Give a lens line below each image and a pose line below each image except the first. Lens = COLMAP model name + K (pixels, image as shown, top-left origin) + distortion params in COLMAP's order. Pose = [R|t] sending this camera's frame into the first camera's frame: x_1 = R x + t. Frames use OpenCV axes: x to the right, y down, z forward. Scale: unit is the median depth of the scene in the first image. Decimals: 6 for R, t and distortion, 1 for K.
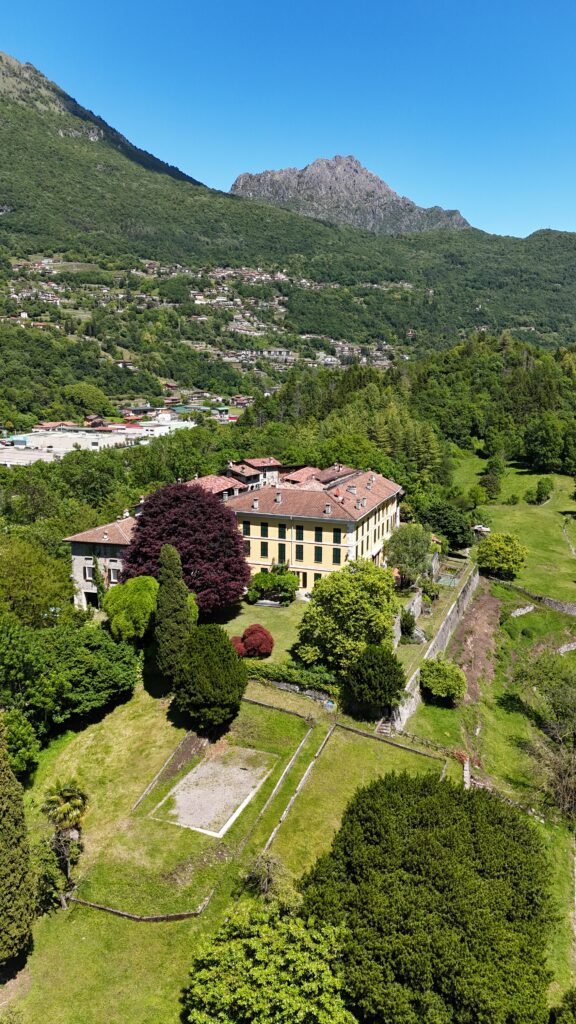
lens RADIAL K [[754.6, 0, 286.3], [0, 754.6, 515.5], [0, 0, 1]] dist [0.086876, -0.089140]
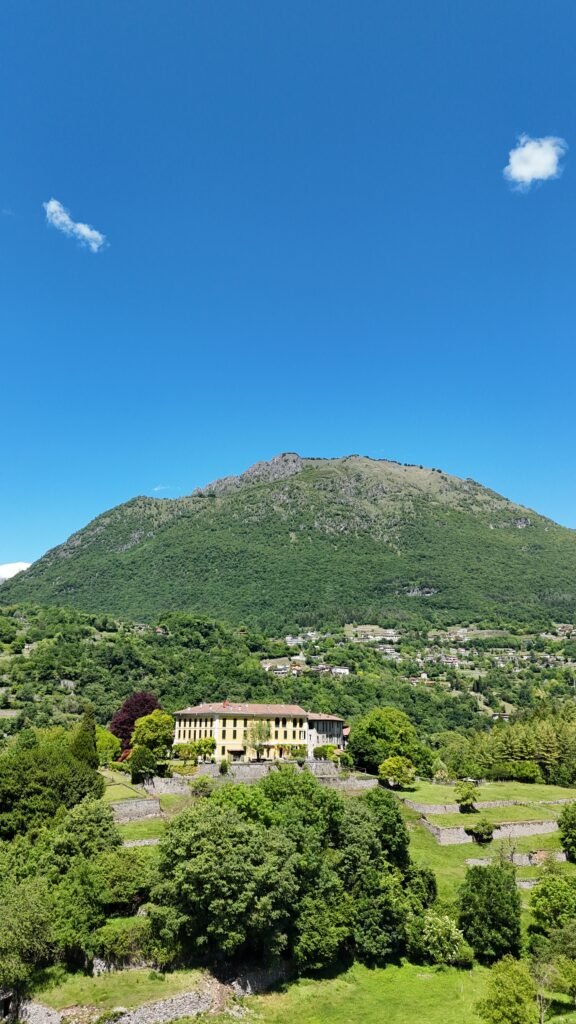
lens RADIAL K [[753.2, 0, 287.4], [0, 753.2, 511.1], [0, 0, 1]] dist [0.155487, -0.364945]
pose [[0.840910, -0.145402, -0.521276, 0.077860], [-0.112557, 0.895174, -0.431270, 0.021107], [0.529340, 0.421333, 0.736395, -0.033250]]
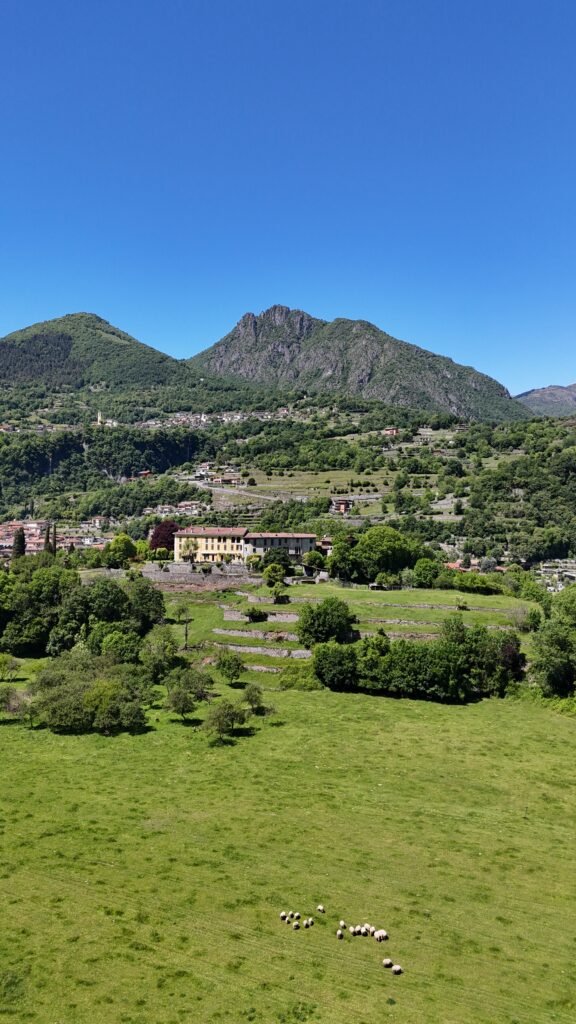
lens RADIAL K [[754.6, 0, 286.3], [0, 754.6, 515.5], [0, 0, 1]] dist [0.086876, -0.089140]
pose [[0.085279, -0.005454, -0.996342, 0.189818], [-0.201870, 0.979151, -0.022638, -0.005372], [0.975693, 0.203062, 0.082400, 0.067725]]
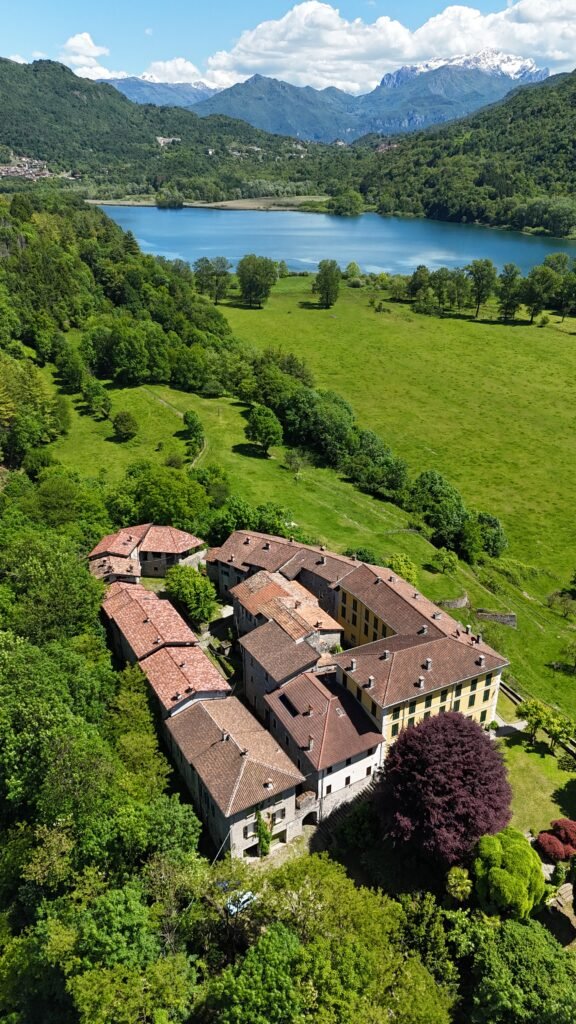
lens RADIAL K [[754.6, 0, 286.3], [0, 754.6, 515.5], [0, 0, 1]] dist [0.086876, -0.089140]
pose [[0.682310, -0.319791, 0.657409, -0.044394], [0.142117, 0.940117, 0.309812, -0.033050], [-0.717117, -0.117959, 0.686898, 0.028871]]
